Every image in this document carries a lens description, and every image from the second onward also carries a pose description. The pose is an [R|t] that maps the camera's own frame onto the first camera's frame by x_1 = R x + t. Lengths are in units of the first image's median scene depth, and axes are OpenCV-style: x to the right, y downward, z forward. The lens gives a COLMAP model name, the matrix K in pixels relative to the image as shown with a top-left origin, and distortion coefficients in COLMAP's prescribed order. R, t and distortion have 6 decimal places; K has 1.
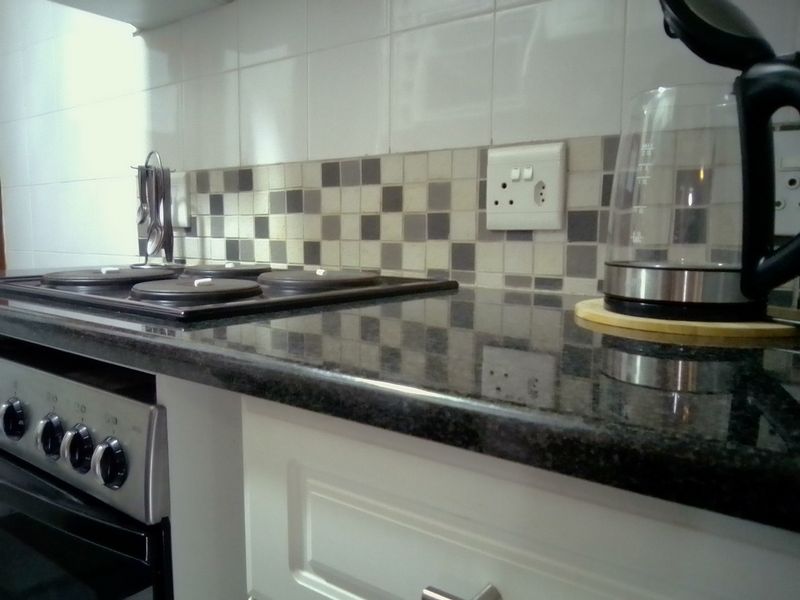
lens RADIAL K [[638.2, 0, 400.0], [0, 638.2, 300.0], [0, 0, 1]] dist [0.036828, -0.088120]
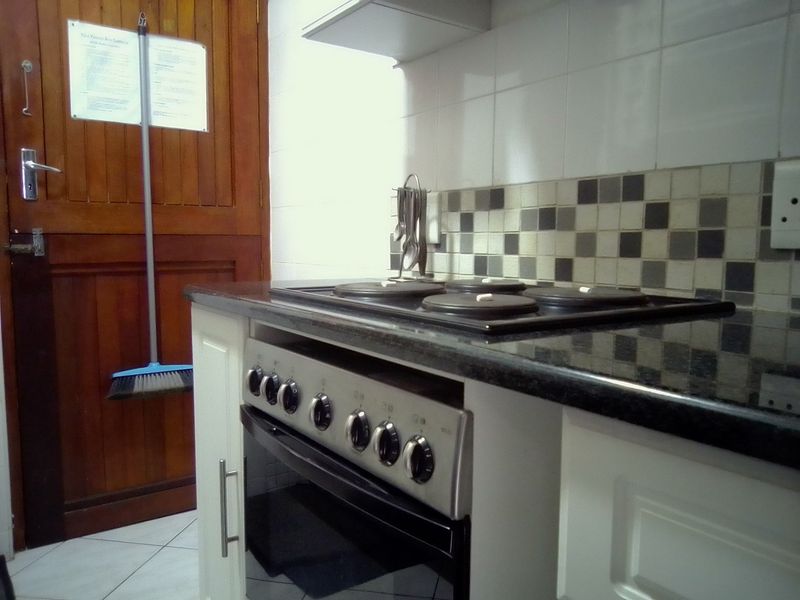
lens RADIAL K [[638.2, 0, 400.0], [0, 638.2, 300.0], [0, 0, 1]] dist [0.036828, -0.088120]
pose [[0.954475, 0.029107, -0.296866, -0.091495], [-0.035065, 0.999276, -0.014764, -0.002018], [0.296221, 0.024502, 0.954805, -0.042348]]
